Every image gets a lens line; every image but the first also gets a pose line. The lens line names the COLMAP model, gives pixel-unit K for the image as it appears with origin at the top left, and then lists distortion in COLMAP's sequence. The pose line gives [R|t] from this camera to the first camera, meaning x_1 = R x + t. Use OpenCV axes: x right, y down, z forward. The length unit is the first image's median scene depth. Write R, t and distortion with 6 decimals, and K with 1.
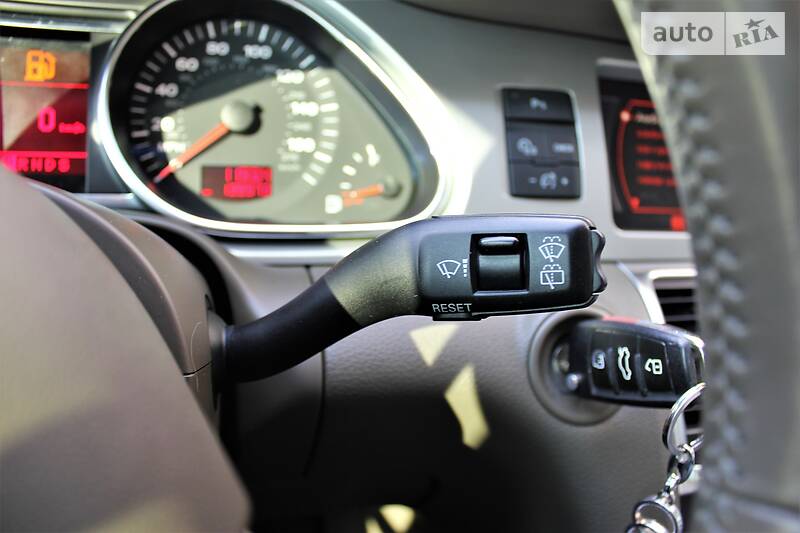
lens RADIAL K [[638.0, 0, 400.0], [0, 638.0, 266.5], [0, 0, 1]] dist [-0.171807, 0.137463]
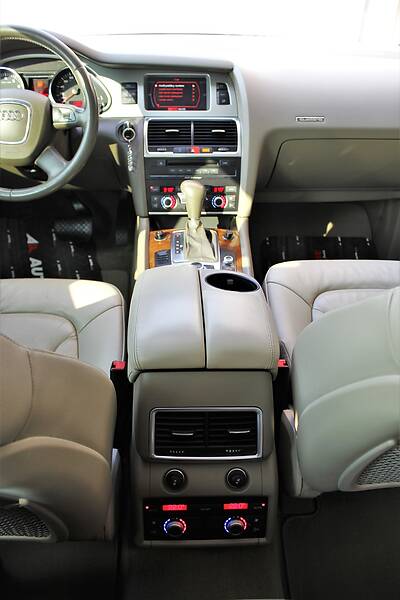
lens RADIAL K [[491.9, 0, 200.0], [0, 491.9, 300.0], [0, 0, 1]] dist [-0.178922, 0.163872]
pose [[0.969742, 0.061491, -0.236259, 1.778978], [-0.011193, 0.977940, 0.208586, 0.623537], [0.243874, -0.199630, 0.949038, -2.836196]]
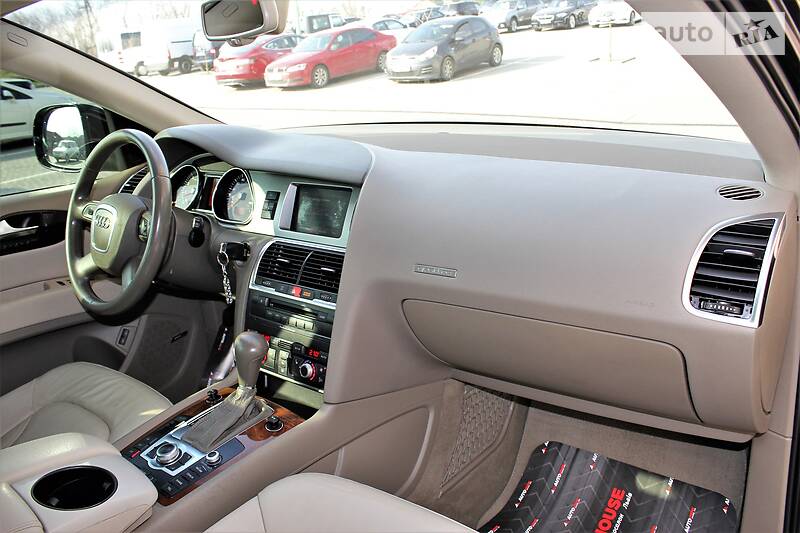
lens RADIAL K [[638.0, 0, 400.0], [0, 638.0, 266.5], [0, 0, 1]] dist [-0.171807, 0.137463]
pose [[0.593502, 0.125311, -0.795017, 3.922704], [-0.172197, 0.984702, 0.026660, -0.064409], [0.786196, 0.121077, 0.606000, -0.726260]]
